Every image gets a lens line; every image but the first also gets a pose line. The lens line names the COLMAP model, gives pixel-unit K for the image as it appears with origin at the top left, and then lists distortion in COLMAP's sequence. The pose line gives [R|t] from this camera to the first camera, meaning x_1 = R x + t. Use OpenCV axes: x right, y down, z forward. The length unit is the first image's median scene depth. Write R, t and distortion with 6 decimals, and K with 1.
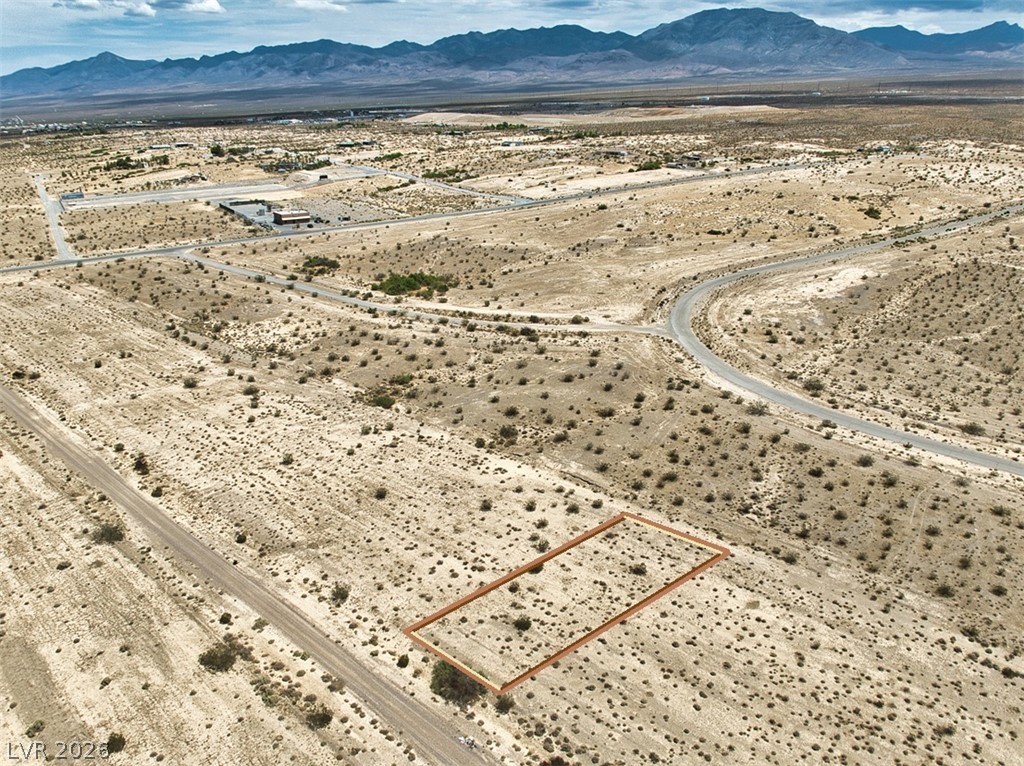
lens RADIAL K [[732.1, 0, 510.1], [0, 732.1, 373.0], [0, 0, 1]] dist [-0.066759, 0.011604]
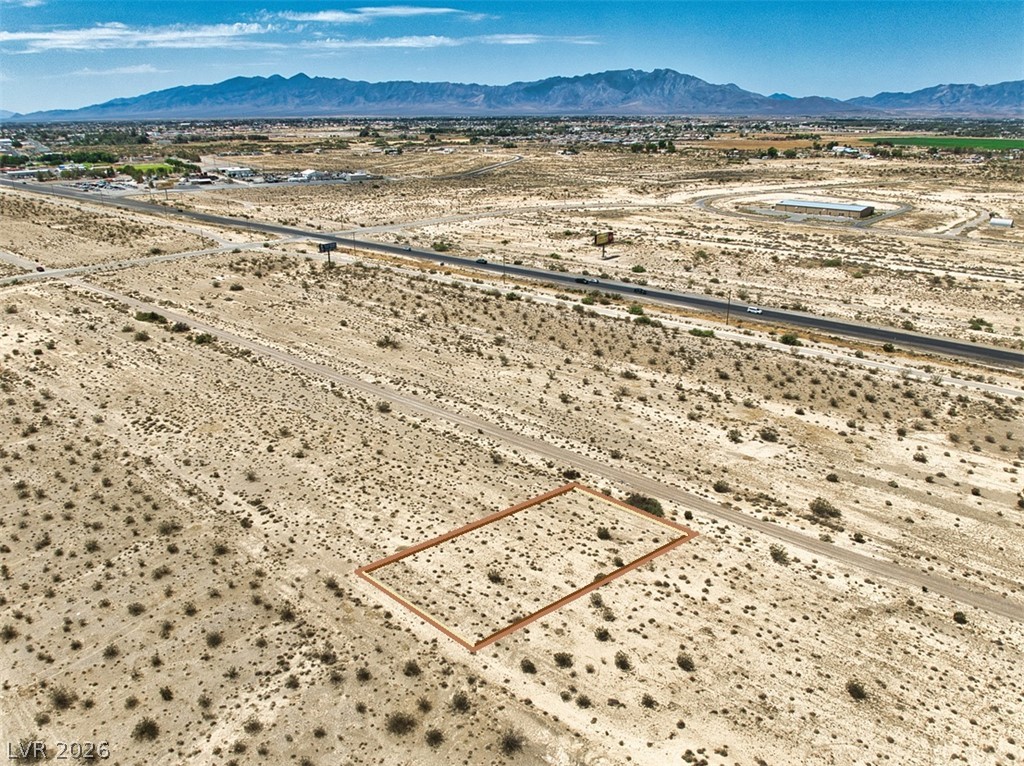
lens RADIAL K [[732.1, 0, 515.3], [0, 732.1, 382.8], [0, 0, 1]] dist [-0.066759, 0.011604]
pose [[-0.999612, 0.023676, -0.014644, 0.123854], [0.009014, 0.772966, 0.634383, -0.430568], [0.026339, 0.634005, -0.772880, 1.242476]]
